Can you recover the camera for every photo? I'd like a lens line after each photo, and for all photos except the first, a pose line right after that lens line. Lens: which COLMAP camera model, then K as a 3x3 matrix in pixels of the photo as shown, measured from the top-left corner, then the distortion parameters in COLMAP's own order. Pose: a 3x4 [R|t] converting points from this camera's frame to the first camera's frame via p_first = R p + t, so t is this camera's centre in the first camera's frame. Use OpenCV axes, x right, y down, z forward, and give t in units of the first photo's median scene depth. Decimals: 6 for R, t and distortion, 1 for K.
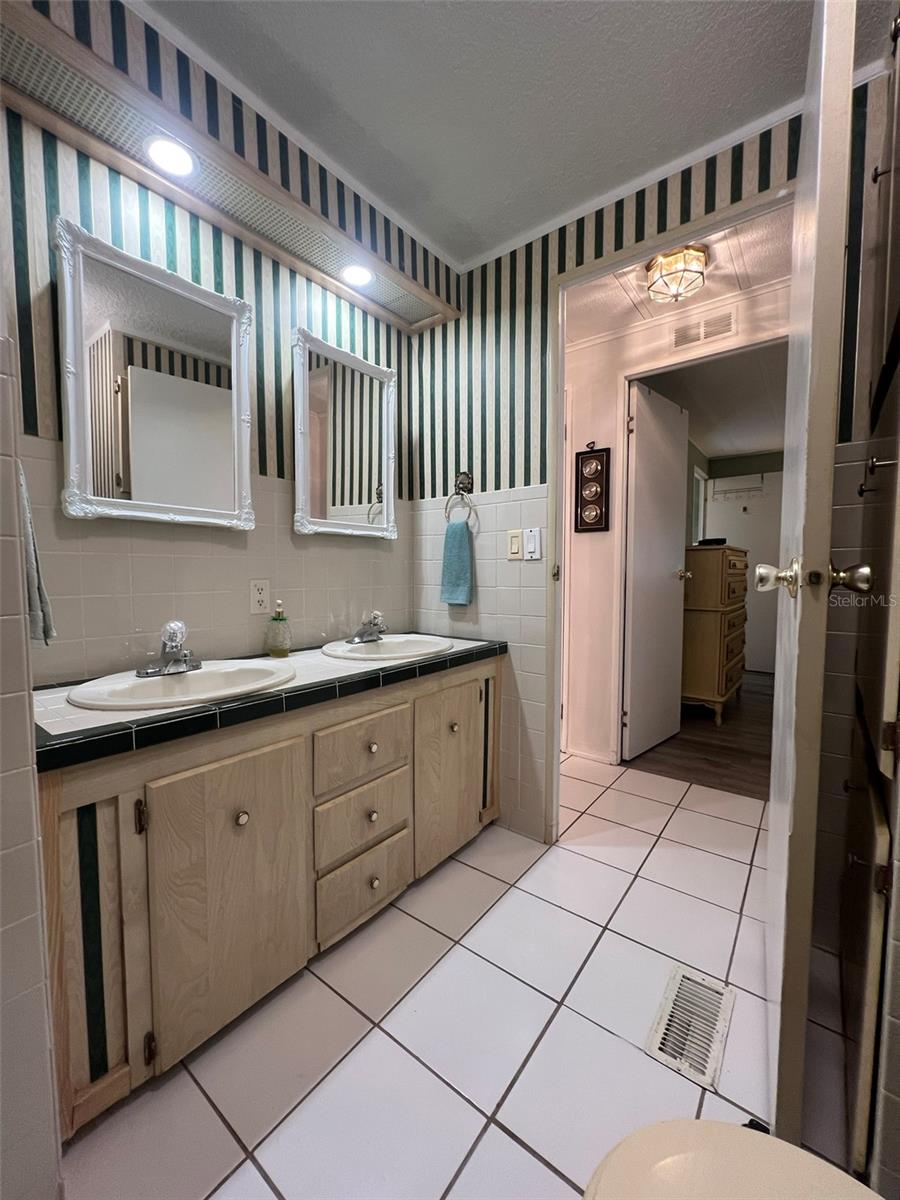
lens RADIAL K [[495.6, 0, 453.8], [0, 495.6, 594.8], [0, 0, 1]] dist [0.028294, 0.000041]
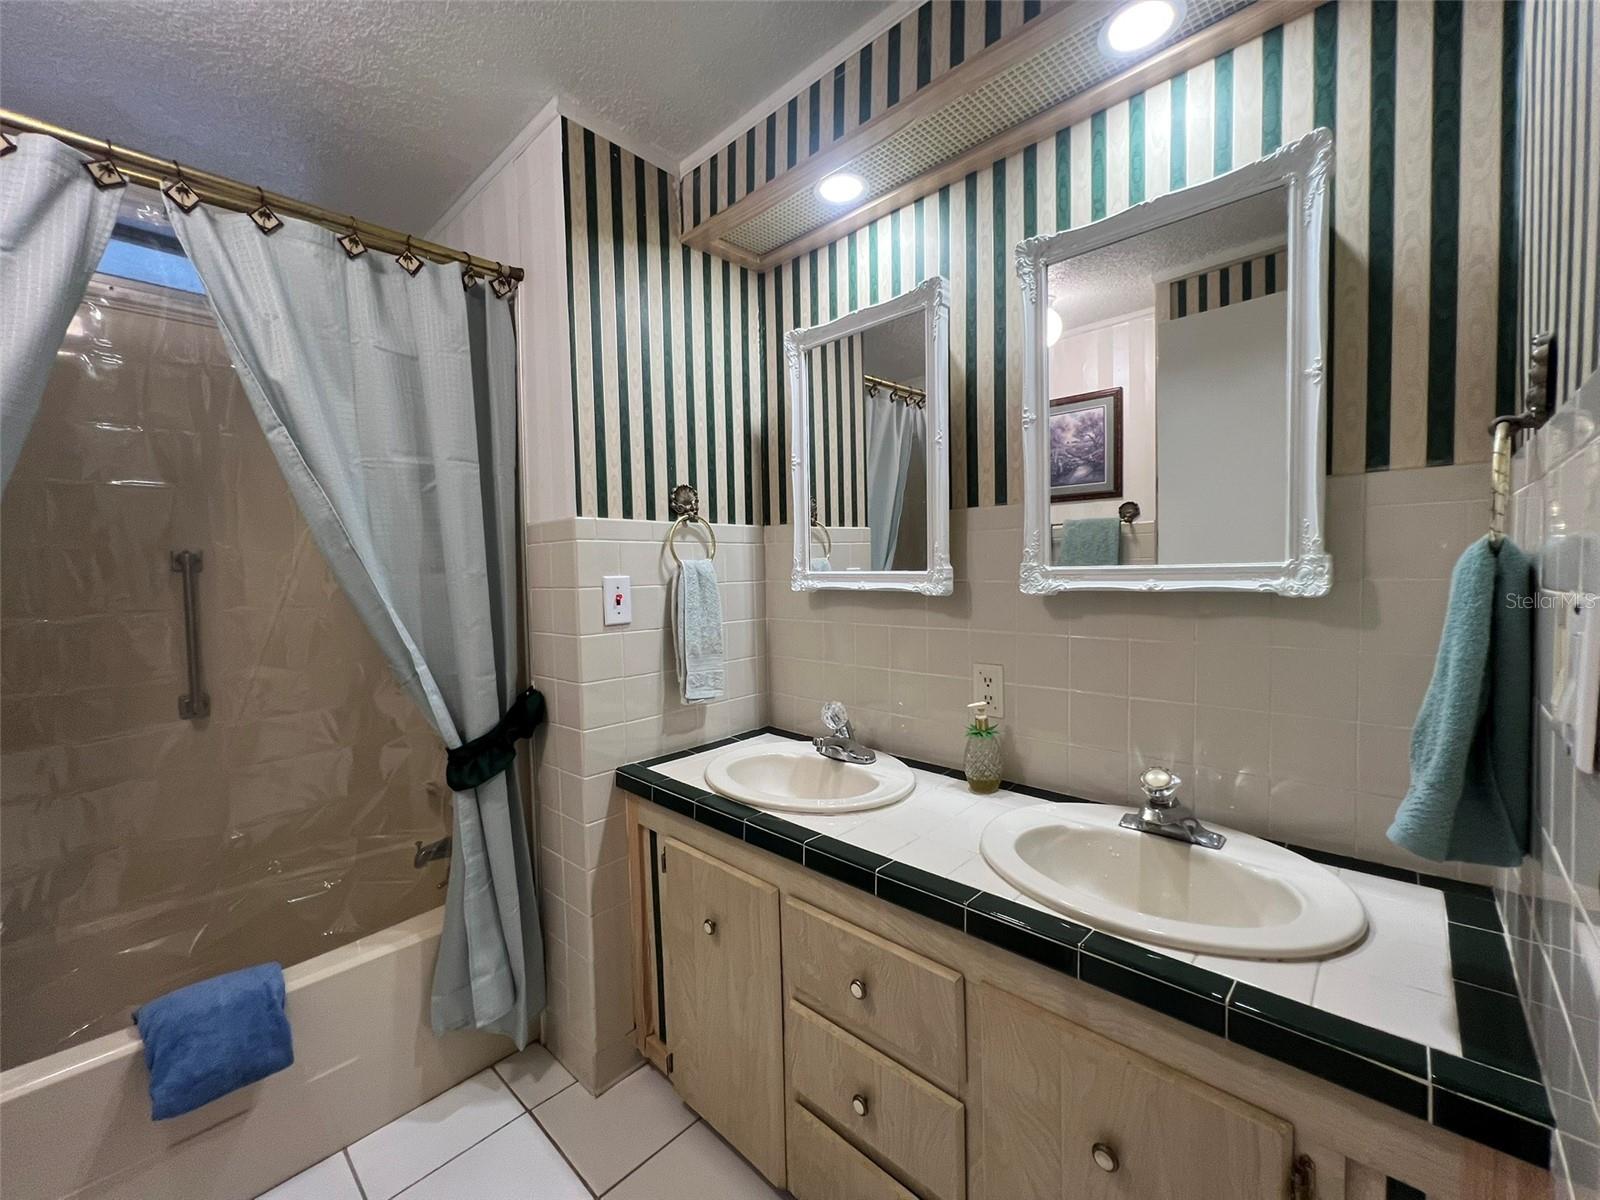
lens RADIAL K [[638.8, 0, 796.3], [0, 638.8, 596.4], [0, 0, 1]] dist [-0.002444, -0.000148]
pose [[-0.115907, 0.040000, -0.992454, 0.438968], [-0.034507, 0.998423, 0.044270, -0.138298], [0.992660, 0.039378, -0.114344, 0.783162]]
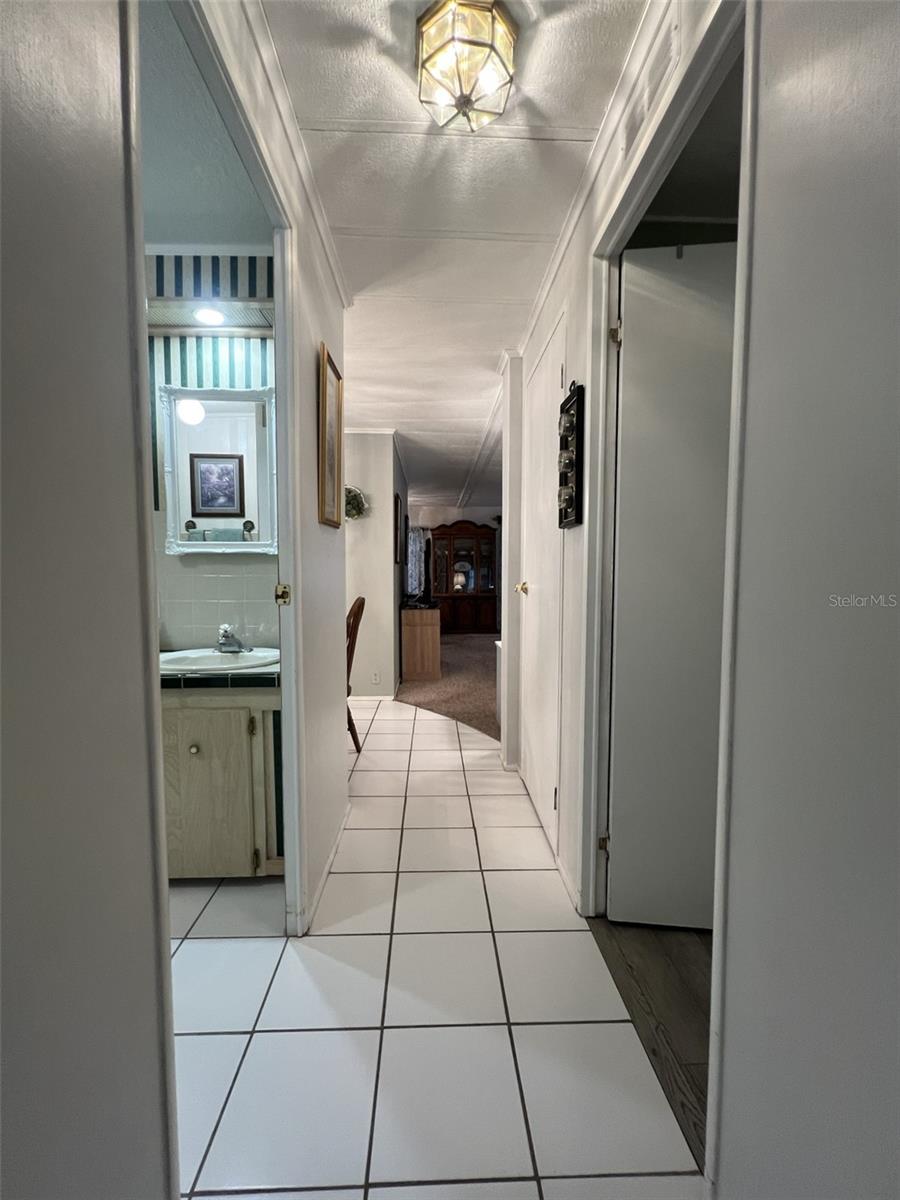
lens RADIAL K [[491.4, 0, 446.4], [0, 491.4, 603.1], [0, 0, 1]] dist [-0.001664, -0.000013]
pose [[0.624112, 0.046961, -0.779922, 0.999222], [-0.041551, 0.998774, 0.026888, -0.063458], [0.780229, 0.015626, 0.625299, 0.746713]]
